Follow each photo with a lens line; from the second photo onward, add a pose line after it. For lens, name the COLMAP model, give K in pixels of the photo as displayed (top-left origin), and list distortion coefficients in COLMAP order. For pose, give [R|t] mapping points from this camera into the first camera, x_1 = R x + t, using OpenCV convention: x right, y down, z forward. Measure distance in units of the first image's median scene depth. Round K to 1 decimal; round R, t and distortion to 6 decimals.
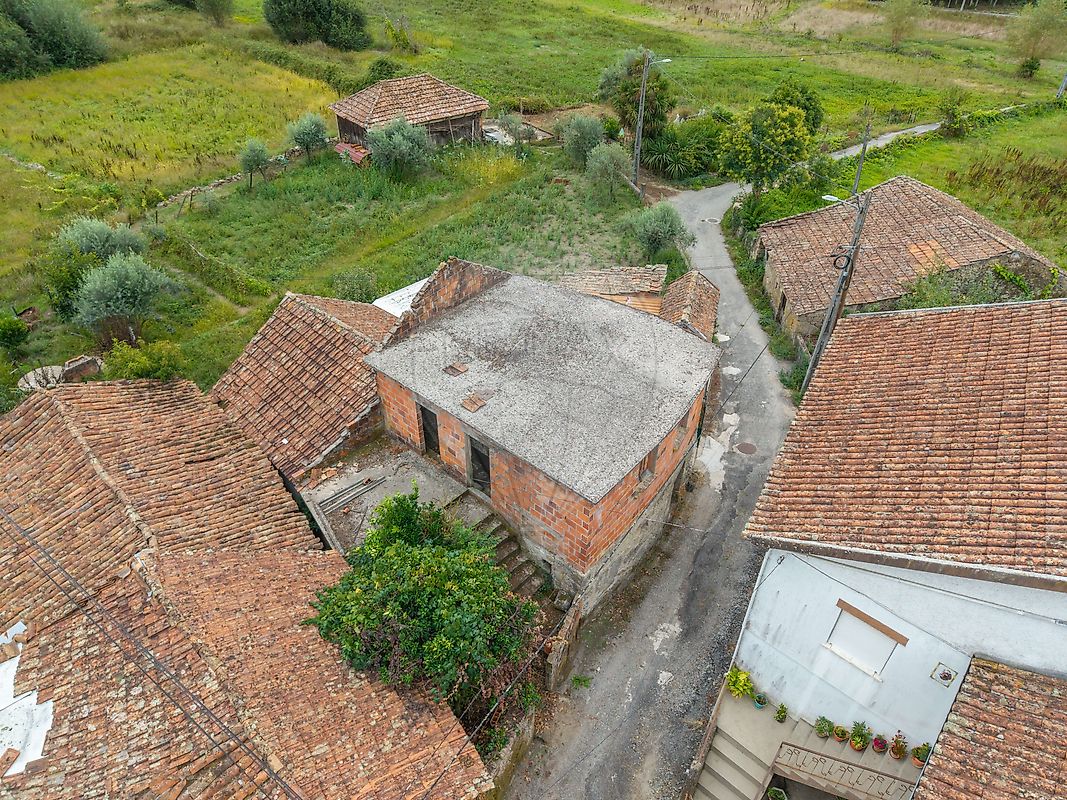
lens RADIAL K [[710.7, 0, 533.5], [0, 710.7, 400.0], [0, 0, 1]] dist [0.034542, -0.040444]
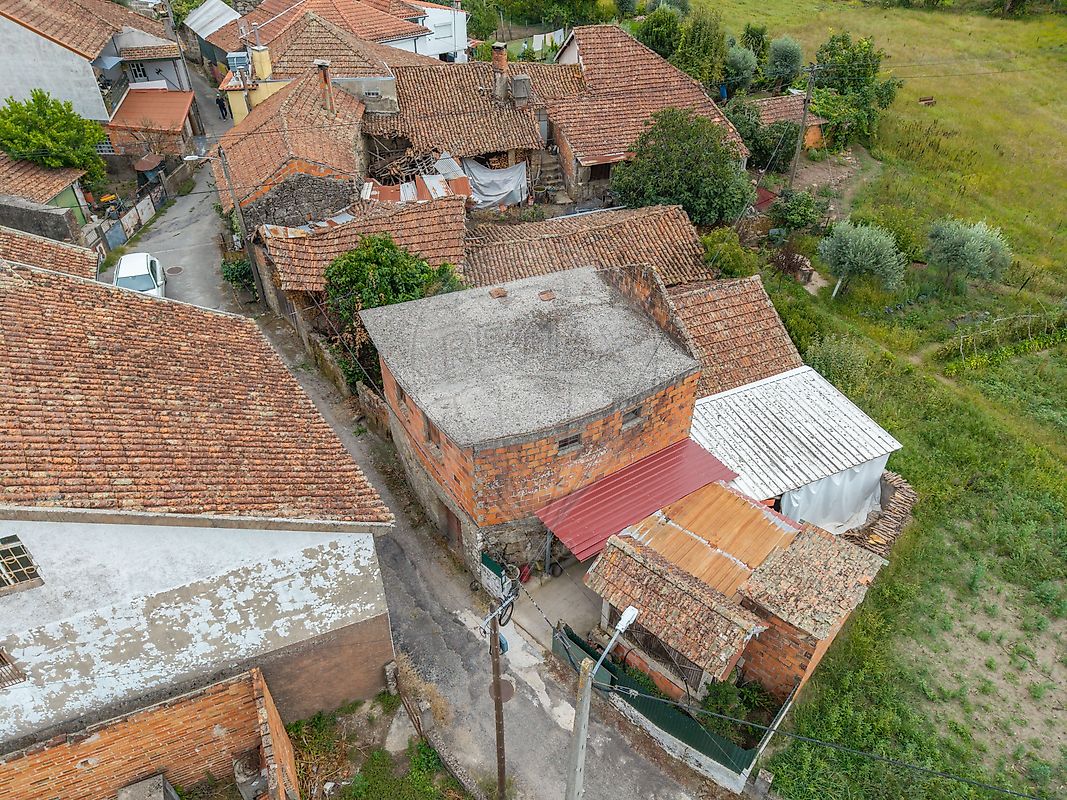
lens RADIAL K [[715.2, 0, 533.5], [0, 715.2, 400.0], [0, 0, 1]] dist [0.007020, -0.001905]
pose [[-0.435707, 0.552693, -0.710415, 0.769028], [-0.568356, 0.443080, 0.693290, -0.709676], [0.697948, 0.705840, 0.121072, 0.867566]]
